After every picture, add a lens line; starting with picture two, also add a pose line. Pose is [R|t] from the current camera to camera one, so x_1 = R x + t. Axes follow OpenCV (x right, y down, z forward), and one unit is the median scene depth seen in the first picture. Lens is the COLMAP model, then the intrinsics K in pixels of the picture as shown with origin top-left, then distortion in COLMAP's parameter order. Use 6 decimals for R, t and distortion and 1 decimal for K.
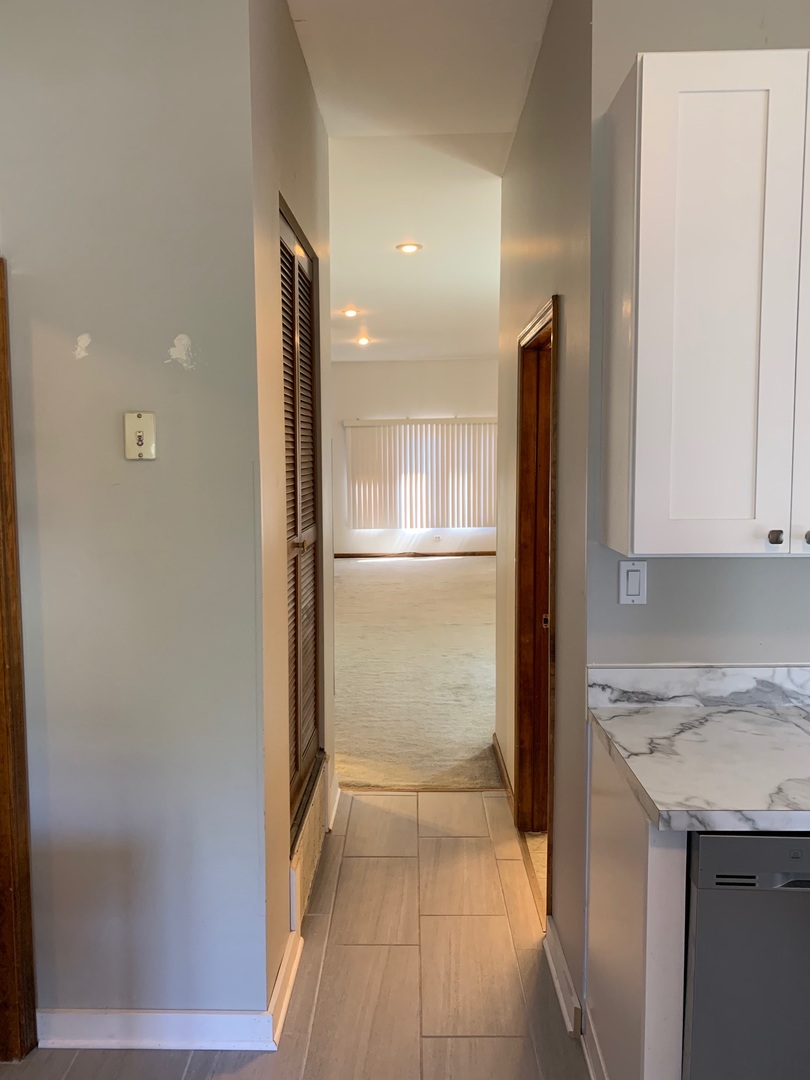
lens RADIAL K [[828.4, 0, 405.5], [0, 828.4, 527.2], [0, 0, 1]] dist [0.059146, -0.092294]
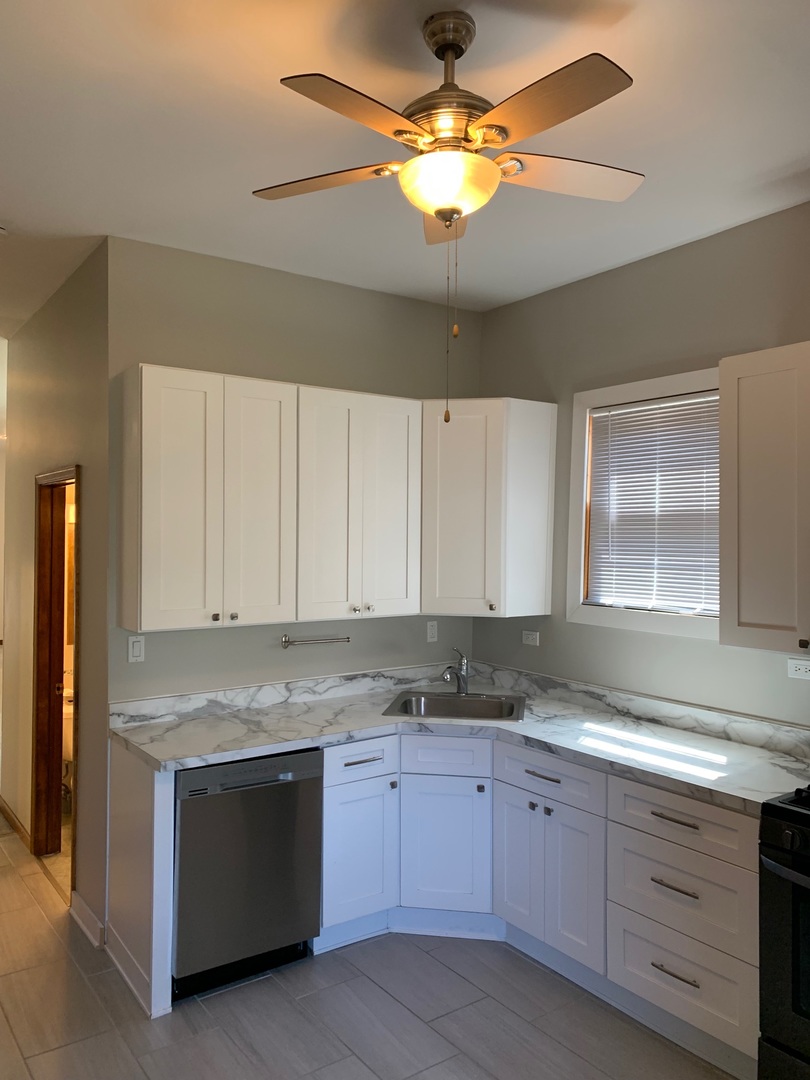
lens RADIAL K [[828.4, 0, 405.5], [0, 828.4, 527.2], [0, 0, 1]] dist [0.059146, -0.092294]
pose [[0.808027, 0.016126, 0.588924, -0.275763], [0.041832, 0.995532, -0.084655, -0.011937], [-0.587658, 0.093039, 0.803742, -0.674664]]
